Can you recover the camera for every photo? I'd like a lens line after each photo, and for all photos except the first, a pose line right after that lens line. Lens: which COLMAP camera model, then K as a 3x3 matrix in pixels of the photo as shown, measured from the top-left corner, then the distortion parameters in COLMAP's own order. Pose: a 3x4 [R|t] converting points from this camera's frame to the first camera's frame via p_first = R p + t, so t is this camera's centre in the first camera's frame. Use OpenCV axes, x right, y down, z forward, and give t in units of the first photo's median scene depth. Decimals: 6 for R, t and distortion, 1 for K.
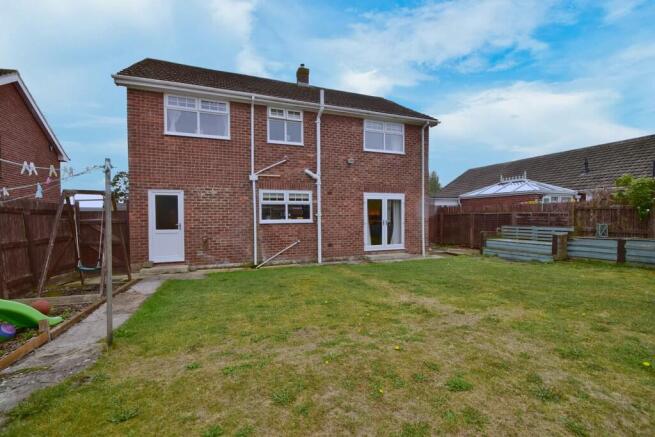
lens RADIAL K [[278.0, 0, 323.5], [0, 278.0, 217.6], [0, 0, 1]] dist [-0.000517, -0.000192]
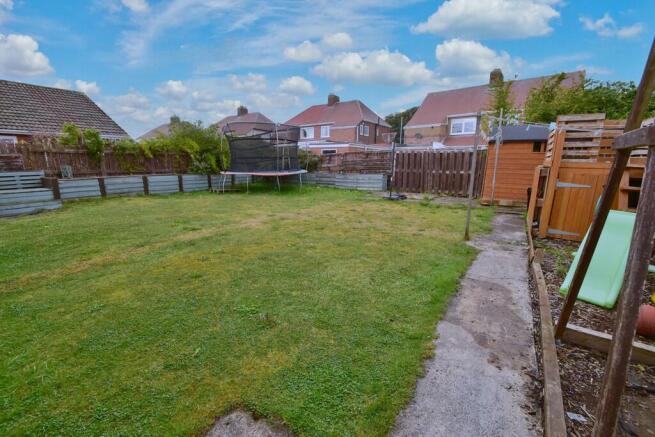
lens RADIAL K [[278.0, 0, 323.5], [0, 278.0, 217.6], [0, 0, 1]] dist [-0.000517, -0.000192]
pose [[-0.570019, -0.158454, 0.806207, -0.548583], [0.010975, 0.979672, 0.200307, 0.013340], [-0.821558, 0.123027, -0.556693, 0.892992]]
